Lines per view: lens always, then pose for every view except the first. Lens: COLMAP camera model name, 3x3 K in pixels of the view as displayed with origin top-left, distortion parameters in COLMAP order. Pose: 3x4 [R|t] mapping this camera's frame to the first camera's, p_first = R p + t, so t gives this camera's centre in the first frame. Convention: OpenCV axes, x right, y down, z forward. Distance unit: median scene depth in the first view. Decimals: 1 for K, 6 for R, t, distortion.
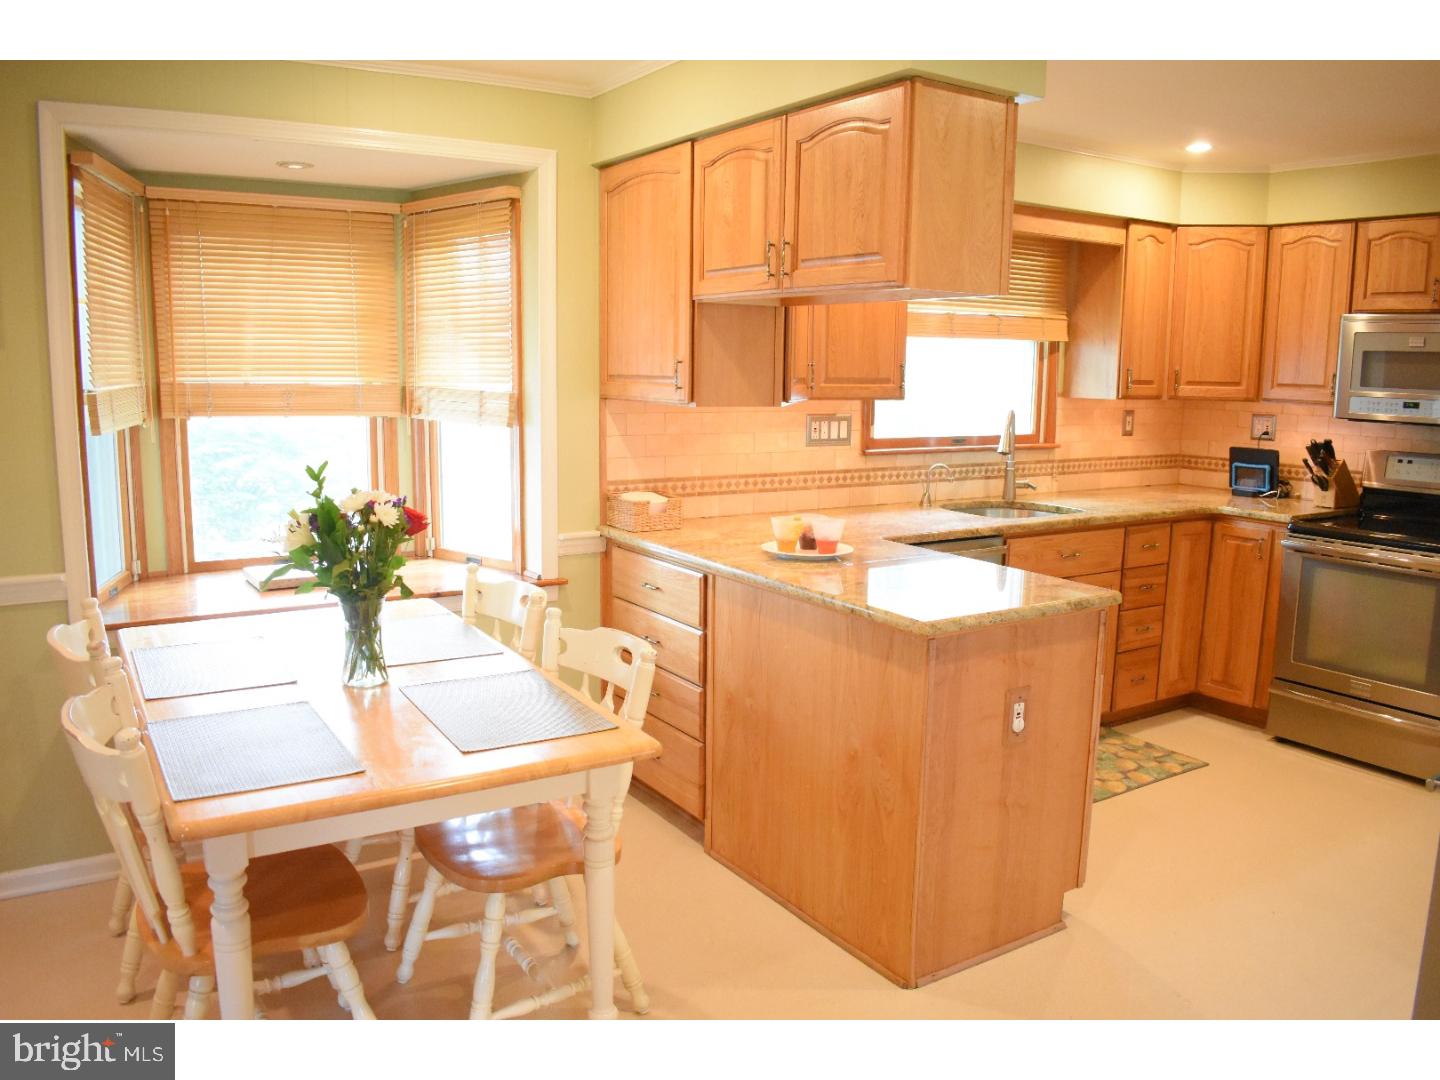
lens RADIAL K [[1120.3, 0, 715.3], [0, 1120.3, 545.0], [0, 0, 1]] dist [-0.099068, 0.015793]
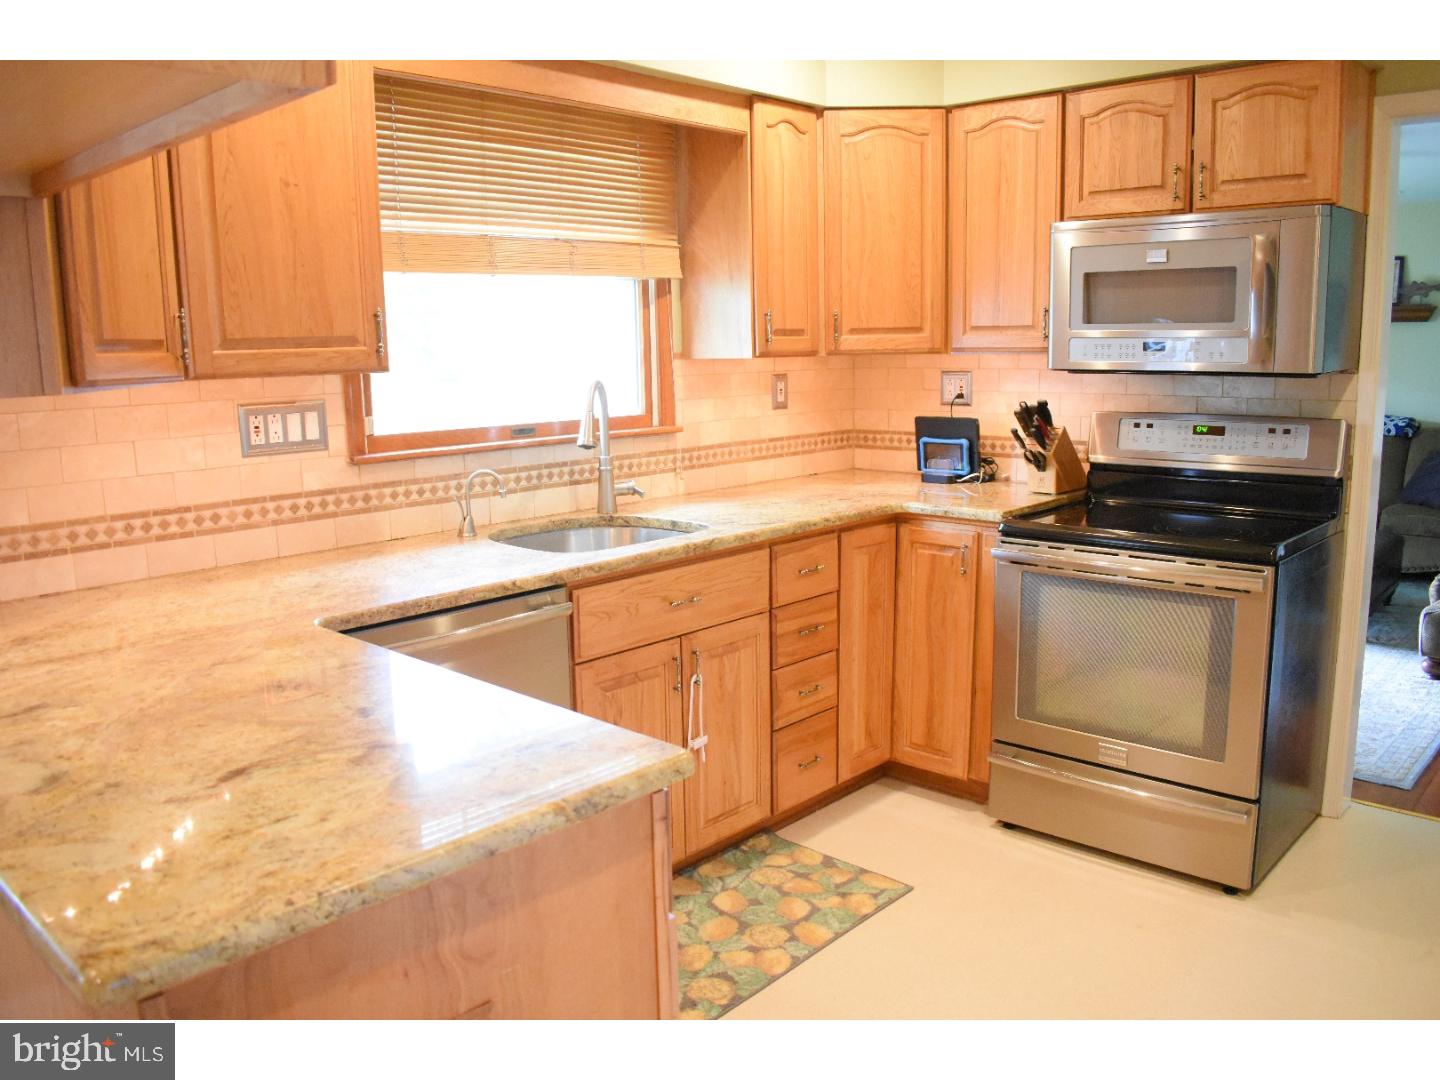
lens RADIAL K [[1120.3, 0, 717.3], [0, 1120.3, 540.4], [0, 0, 1]] dist [-0.099068, 0.015793]
pose [[0.967007, -0.074237, 0.243692, 0.167336], [0.071348, 0.997237, 0.020674, -0.034746], [-0.244553, -0.002605, 0.969632, 0.334944]]
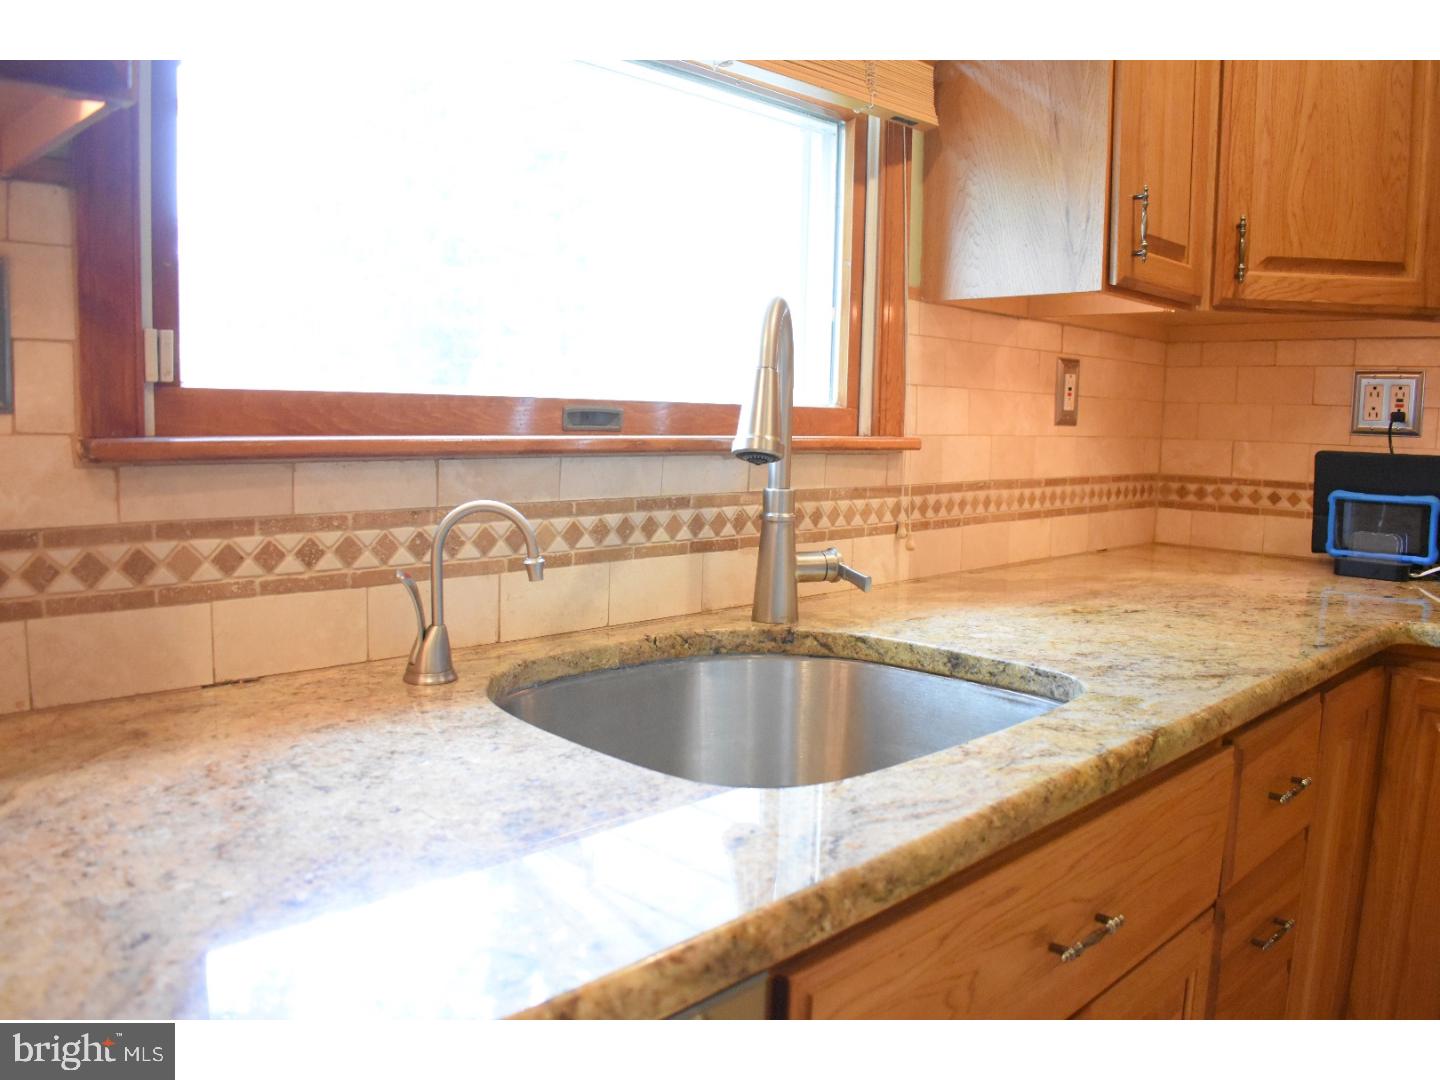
lens RADIAL K [[1120.3, 0, 719.8], [0, 1120.3, 546.0], [0, 0, 1]] dist [-0.099068, 0.015793]
pose [[0.974990, -0.016240, 0.221653, 0.192149], [0.024535, 0.999096, -0.034718, -0.052465], [-0.220889, 0.039288, 0.974507, 0.743545]]
